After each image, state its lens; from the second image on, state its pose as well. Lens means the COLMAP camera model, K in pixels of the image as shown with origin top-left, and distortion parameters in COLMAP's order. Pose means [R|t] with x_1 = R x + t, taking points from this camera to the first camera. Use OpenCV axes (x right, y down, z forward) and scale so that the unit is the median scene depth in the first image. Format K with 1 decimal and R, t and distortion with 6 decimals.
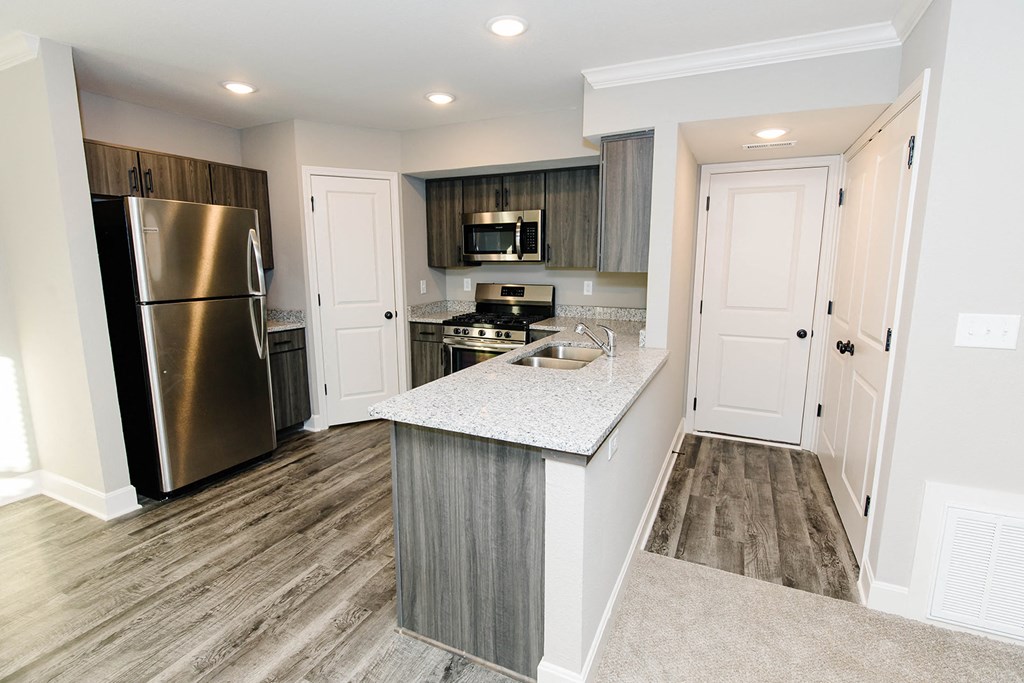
lens RADIAL K [[489.6, 0, 510.1], [0, 489.6, 338.1], [0, 0, 1]] dist [-0.001649, -0.000408]
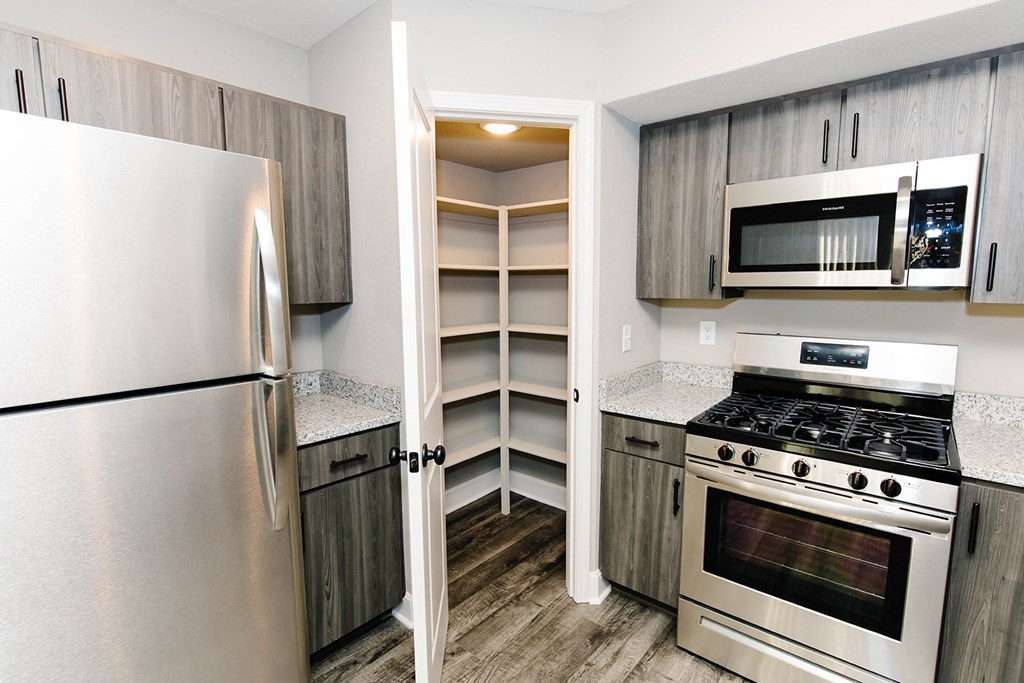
lens RADIAL K [[489.6, 0, 510.1], [0, 489.6, 338.1], [0, 0, 1]] dist [-0.001649, -0.000408]
pose [[0.966298, 0.025471, -0.256164, -0.189015], [-0.037401, 0.998425, -0.041806, -0.091237], [0.254695, 0.049978, 0.965729, 0.555085]]
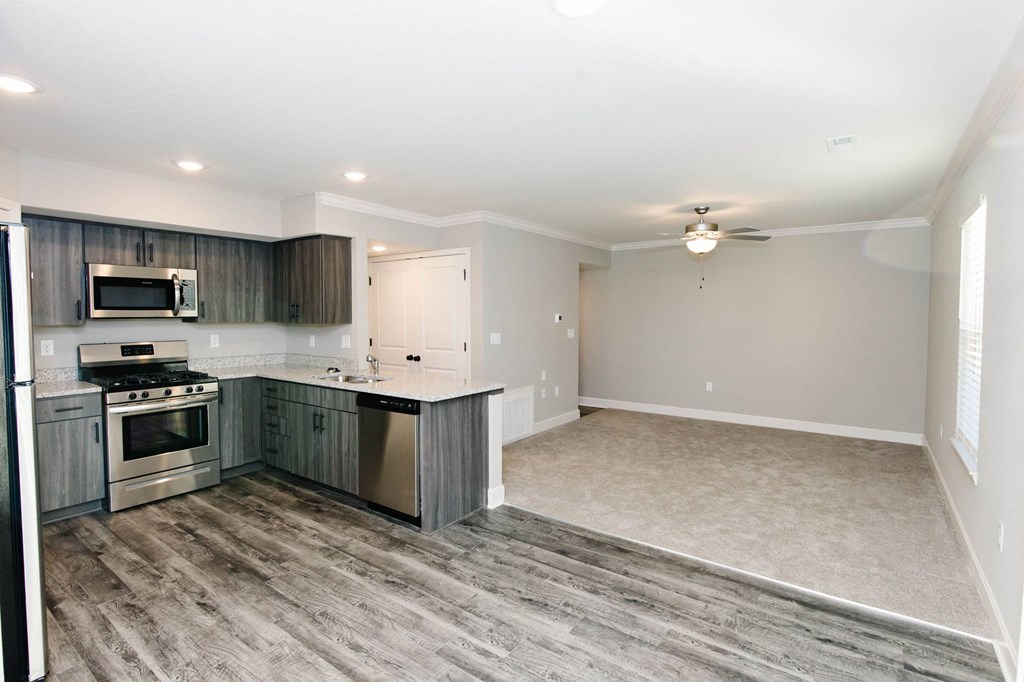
lens RADIAL K [[489.6, 0, 510.1], [0, 489.6, 337.6], [0, 0, 1]] dist [-0.001649, -0.000408]
pose [[0.180289, -0.048563, 0.982414, -0.878818], [0.156510, 0.987472, 0.020091, -0.030405], [-0.971082, 0.150136, 0.185631, 0.158683]]
